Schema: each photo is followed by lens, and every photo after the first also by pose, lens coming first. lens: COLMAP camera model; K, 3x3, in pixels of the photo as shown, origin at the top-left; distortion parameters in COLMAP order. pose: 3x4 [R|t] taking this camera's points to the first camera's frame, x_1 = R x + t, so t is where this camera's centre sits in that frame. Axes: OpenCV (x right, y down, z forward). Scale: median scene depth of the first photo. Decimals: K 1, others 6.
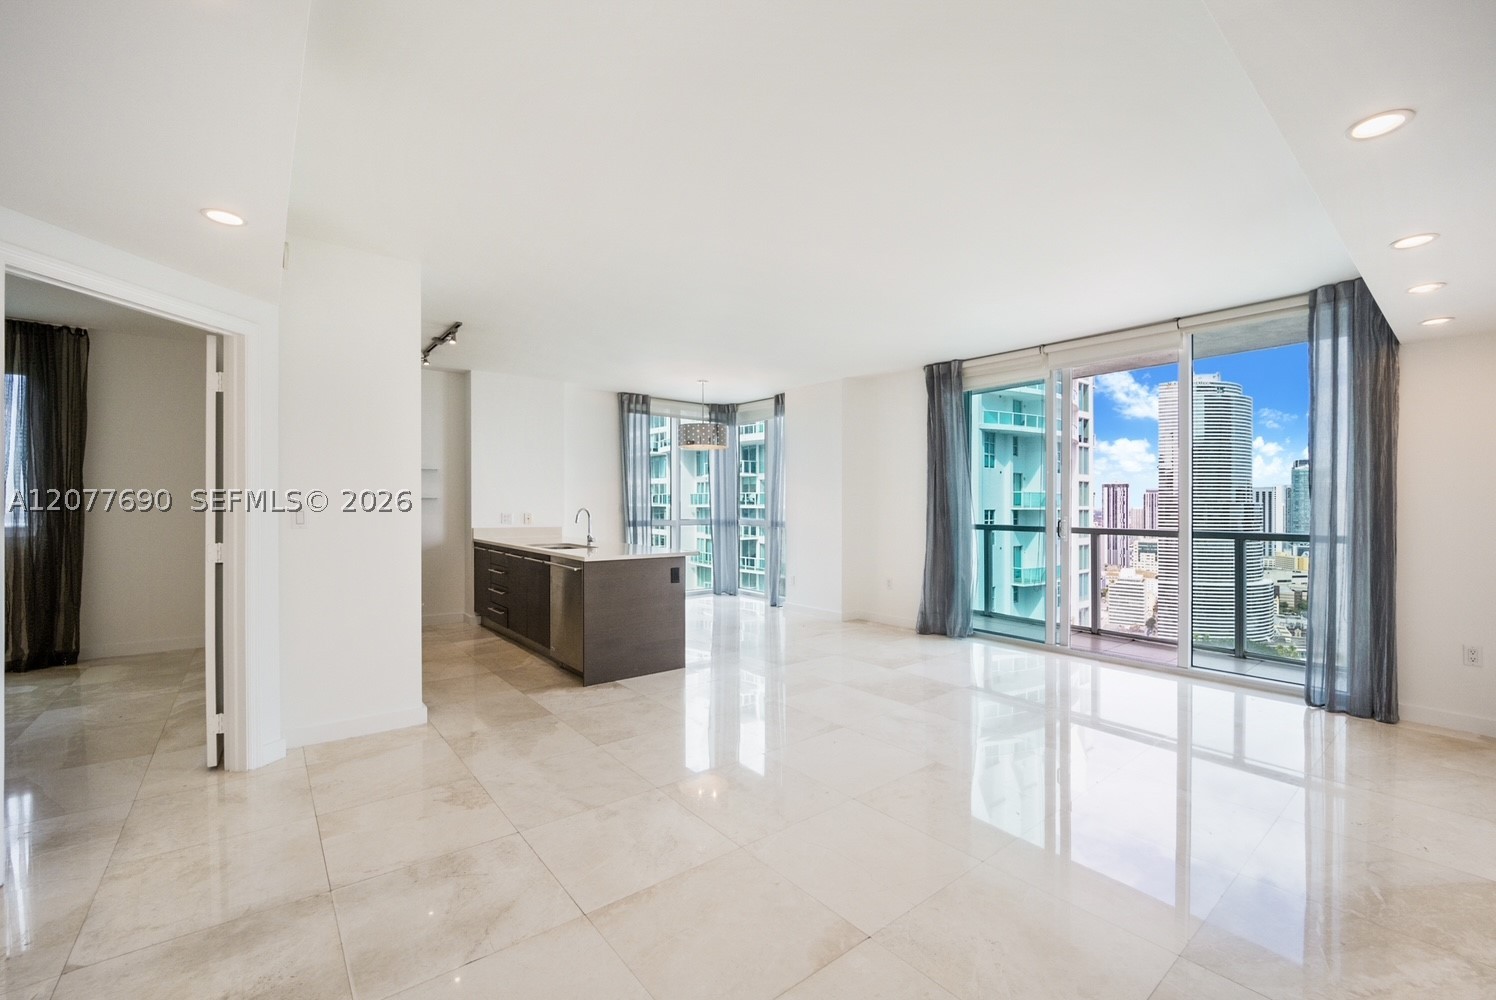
lens RADIAL K [[616.1, 0, 748.0], [0, 616.1, 500.0], [0, 0, 1]] dist [-0.016553, 0.000259]
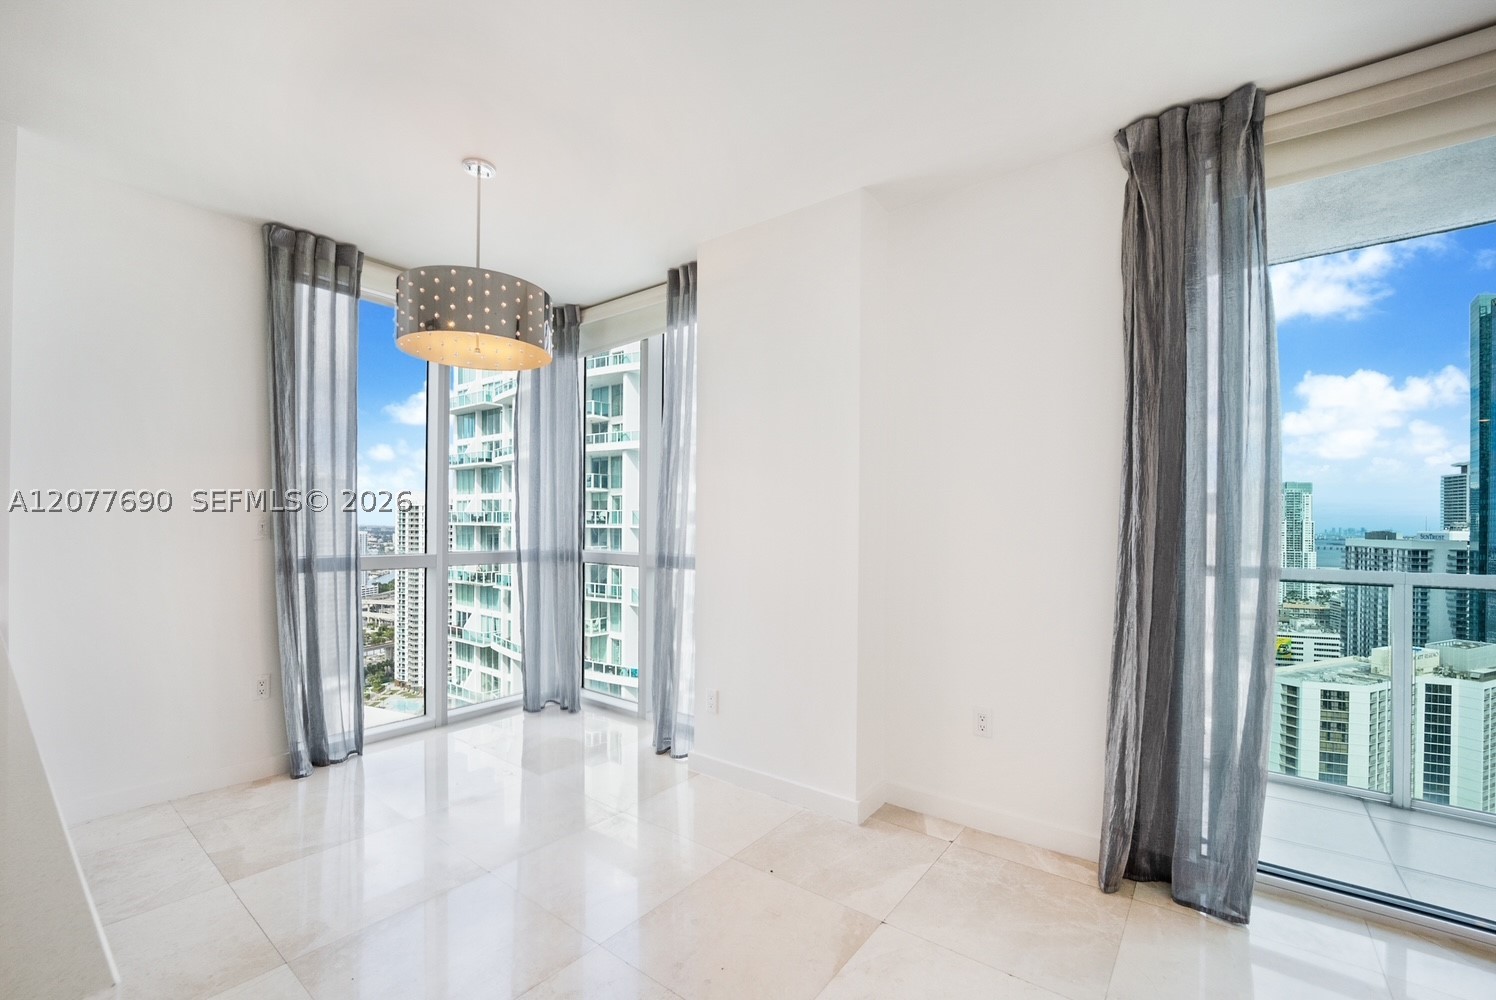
lens RADIAL K [[627.6, 0, 748.9], [0, 627.6, 519.6], [0, 0, 1]] dist [-0.019008, -0.000196]
pose [[0.972087, 0.005216, 0.234563, -0.004564], [-0.005162, 0.999986, -0.000842, 0.008383], [-0.234564, -0.000392, 0.972101, 0.528088]]
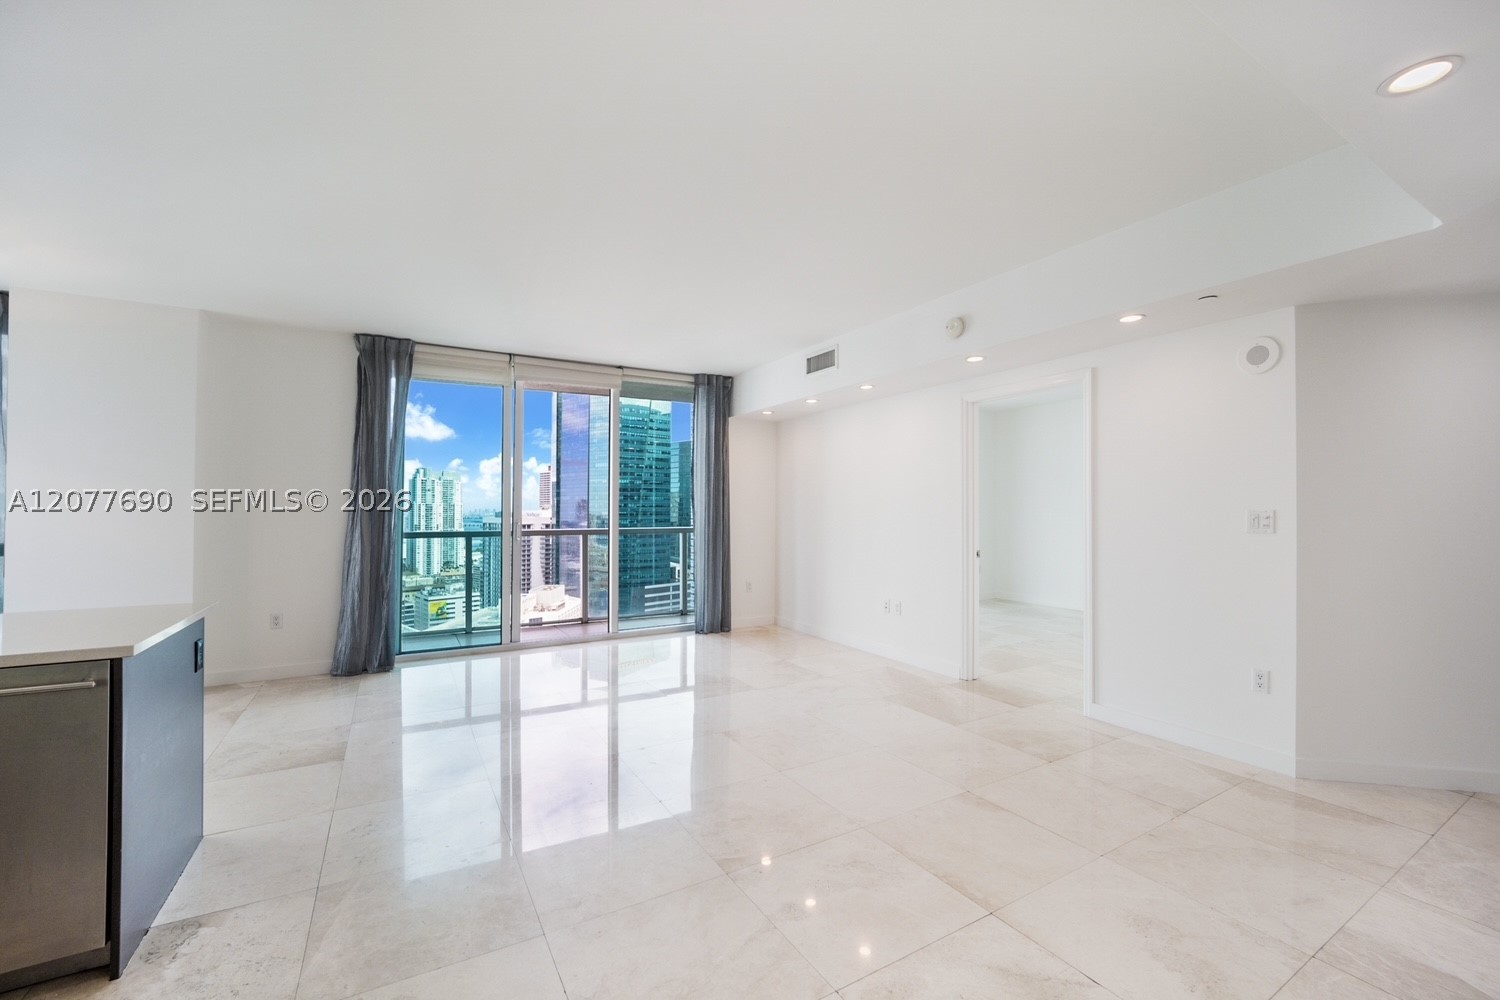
lens RADIAL K [[615.1, 0, 757.2], [0, 615.1, 504.8], [0, 0, 1]] dist [-0.016779, -0.000011]
pose [[0.144302, 0.004247, 0.989525, -0.306769], [-0.006317, 0.999974, -0.003370, 0.001323], [-0.989514, -0.005765, 0.144325, 0.287192]]
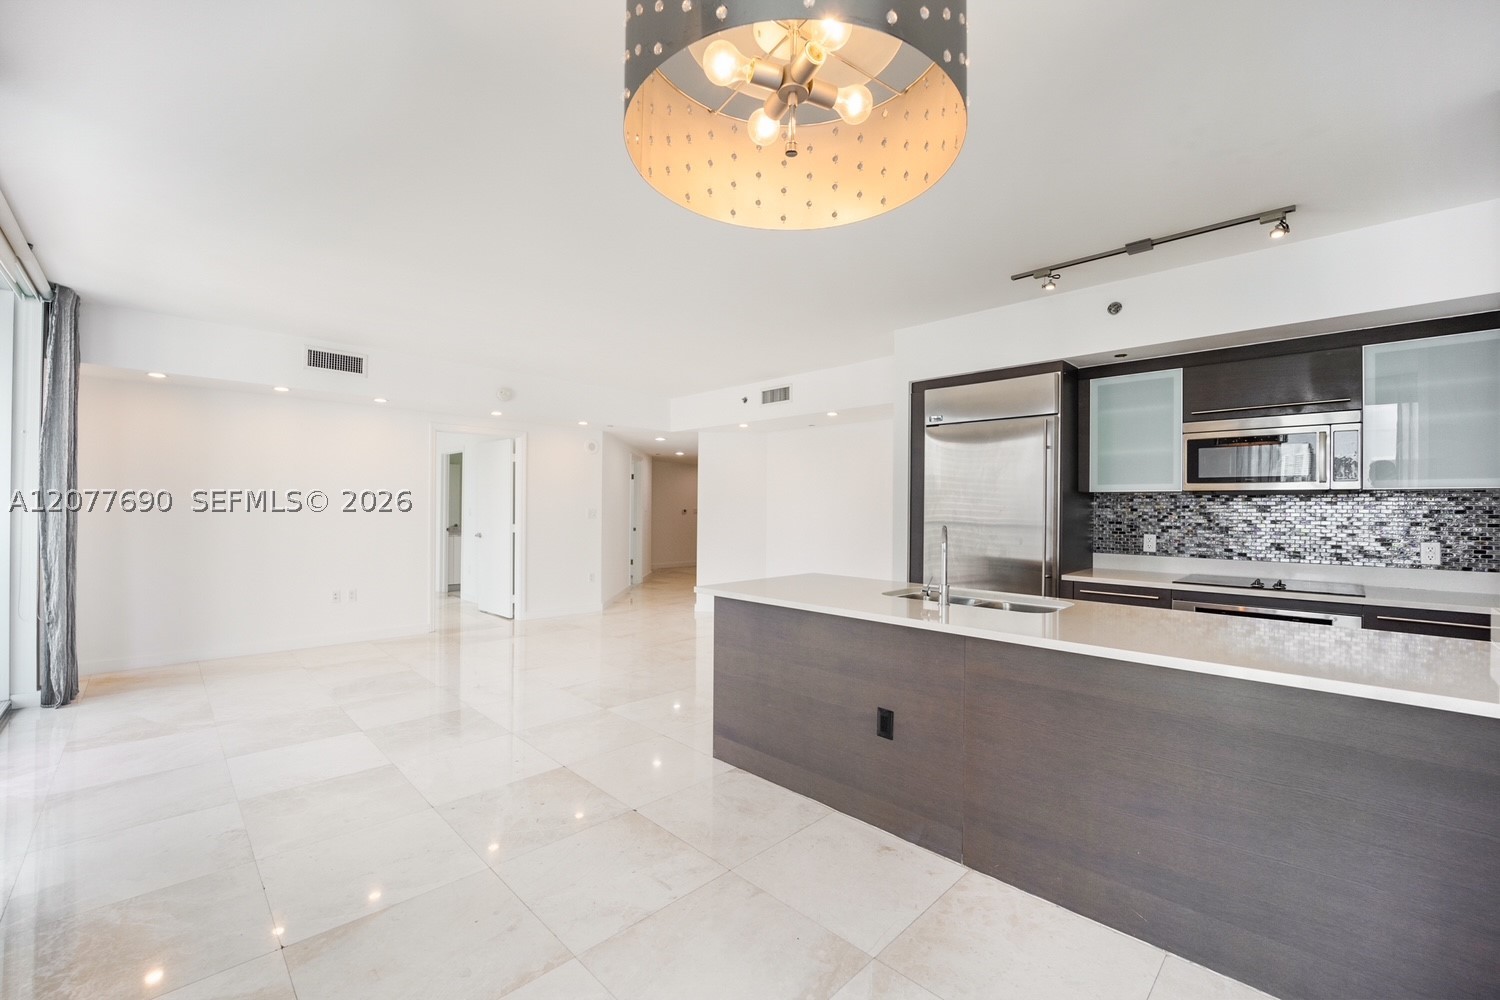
lens RADIAL K [[618.6, 0, 751.2], [0, 618.6, 507.9], [0, 0, 1]] dist [-0.025123, -0.000121]
pose [[-0.994253, -0.012753, -0.106292, -0.040134], [-0.012202, 0.999909, -0.005831, 0.002368], [0.106357, -0.004501, -0.994318, 0.985532]]
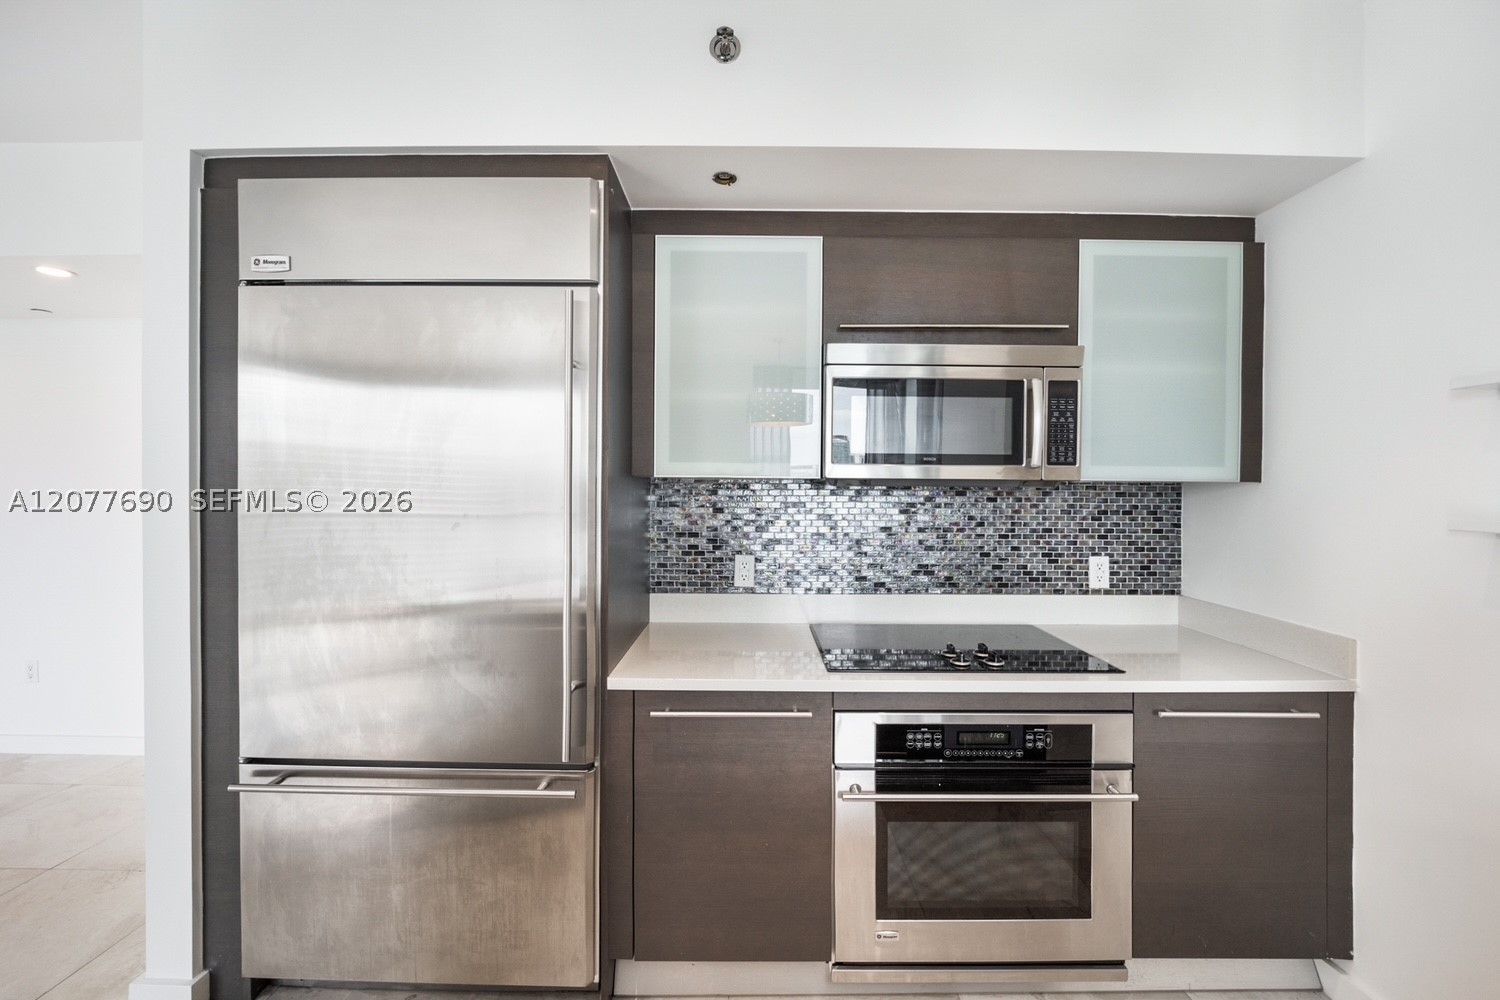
lens RADIAL K [[615.1, 0, 757.2], [0, 615.1, 504.8], [0, 0, 1]] dist [-0.016779, -0.000011]
pose [[-0.628607, 0.006548, -0.777696, -0.204329], [-0.005988, 0.999894, 0.013260, -0.008941], [0.777700, 0.012992, -0.628501, 0.704268]]
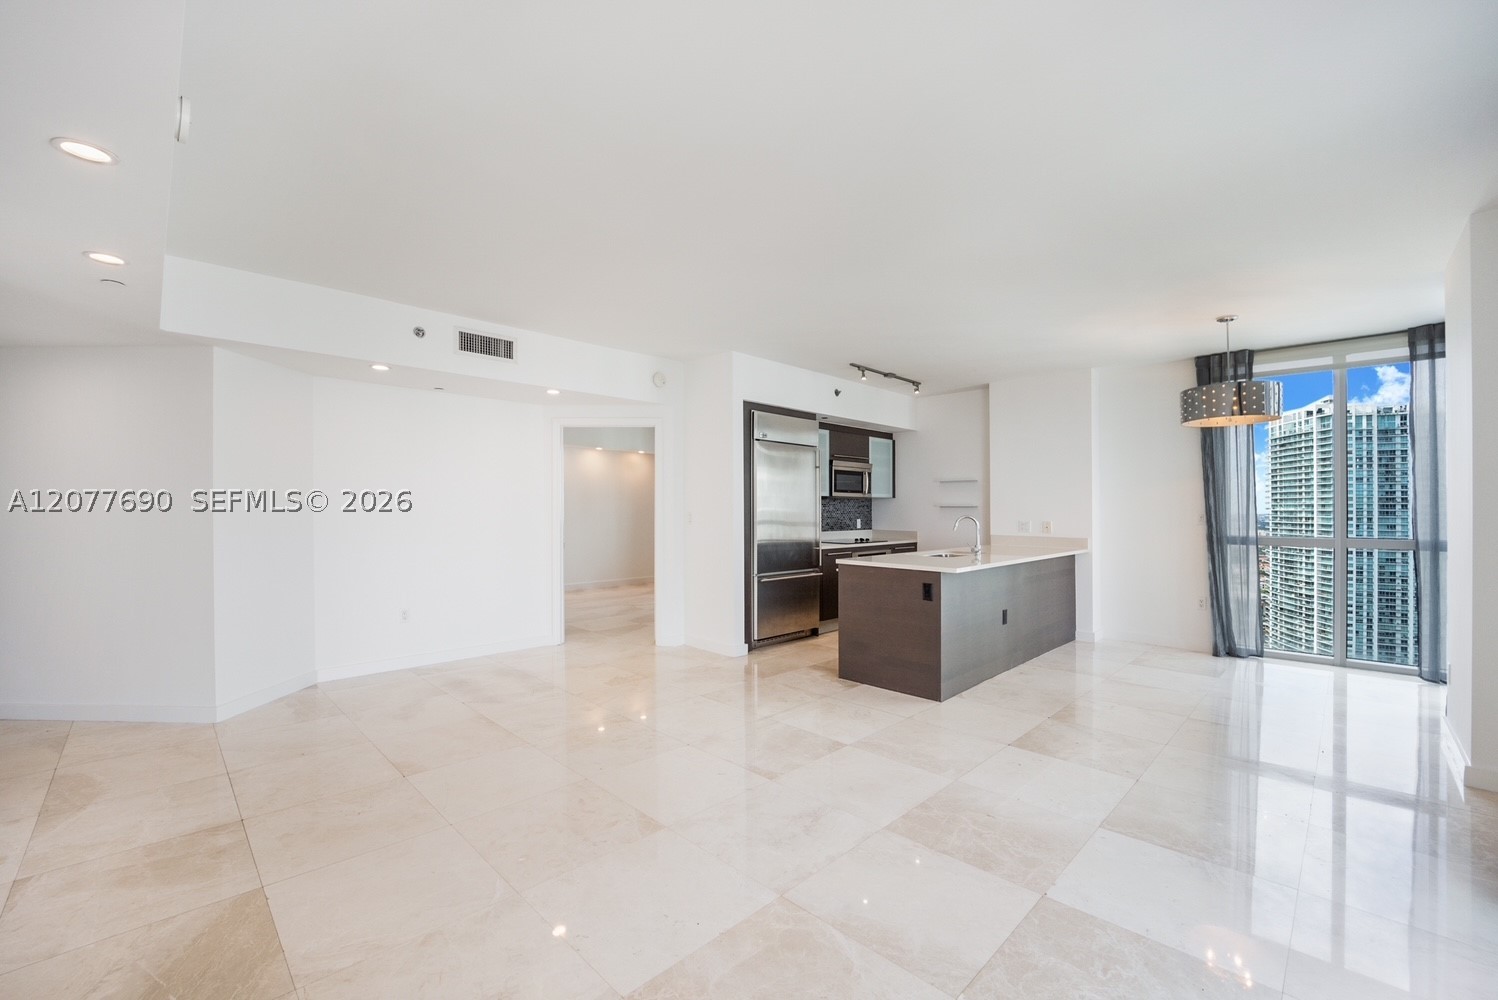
lens RADIAL K [[614.3, 0, 756.2], [0, 614.3, 504.7], [0, 0, 1]] dist [-0.016779, -0.000011]
pose [[0.116880, -0.010512, -0.993090, 0.419973], [0.003079, 0.999943, -0.010222, 0.003725], [0.993141, -0.001863, 0.116906, 0.381250]]
